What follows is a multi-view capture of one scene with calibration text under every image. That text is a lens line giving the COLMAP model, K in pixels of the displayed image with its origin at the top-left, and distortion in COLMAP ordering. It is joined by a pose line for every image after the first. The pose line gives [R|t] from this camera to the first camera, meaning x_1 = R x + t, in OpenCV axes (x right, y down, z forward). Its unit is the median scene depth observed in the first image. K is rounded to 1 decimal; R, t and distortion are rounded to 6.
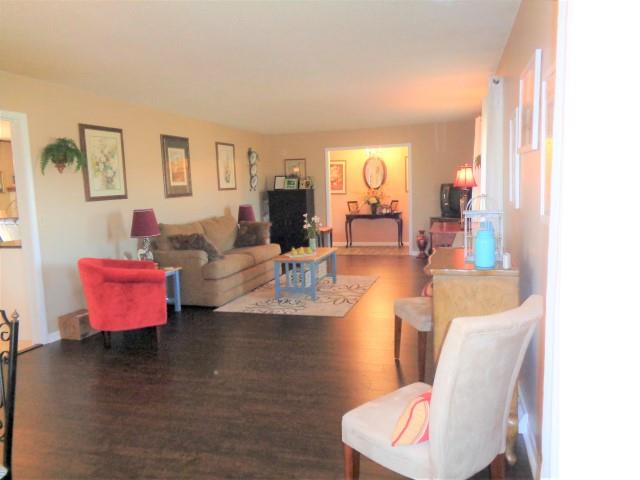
lens RADIAL K [[480.5, 0, 324.0], [0, 480.5, 238.8], [0, 0, 1]] dist [0.001151, 0.005269]
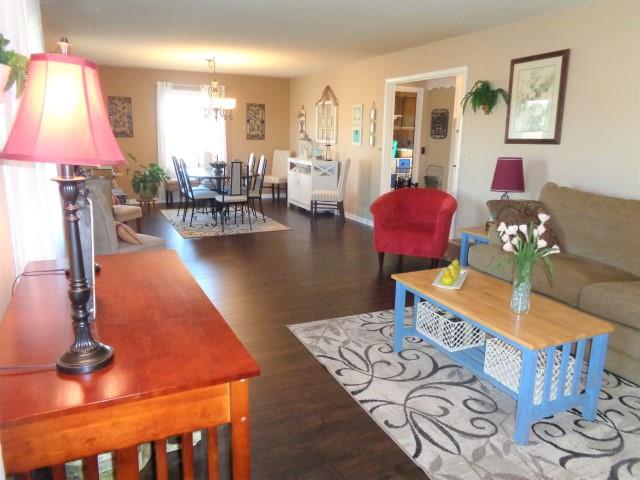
lens RADIAL K [[480.5, 0, 320.8], [0, 480.5, 237.7], [0, 0, 1]] dist [0.001151, 0.005269]
pose [[-0.769730, 0.149061, -0.620722, 0.394147], [-0.069463, 0.947025, 0.313558, -0.167085], [0.634579, 0.284473, -0.718599, 1.442121]]
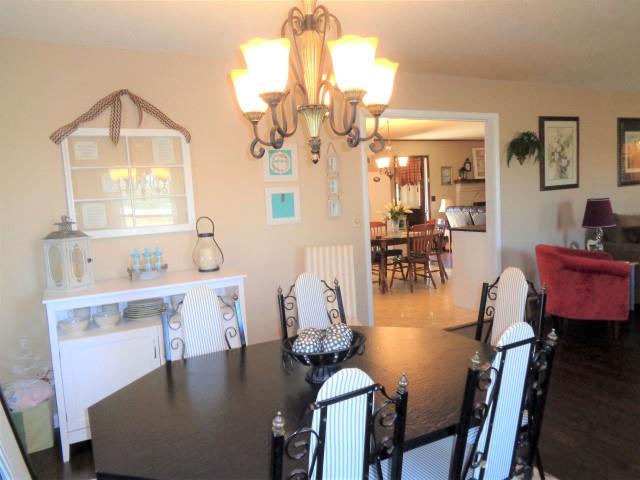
lens RADIAL K [[480.5, 0, 325.2], [0, 480.5, 240.7], [0, 0, 1]] dist [0.001151, 0.005269]
pose [[0.694919, 0.064543, -0.716185, -0.061584], [-0.047018, 0.997911, 0.044311, 0.005731], [0.717549, 0.002881, 0.696502, -0.061970]]
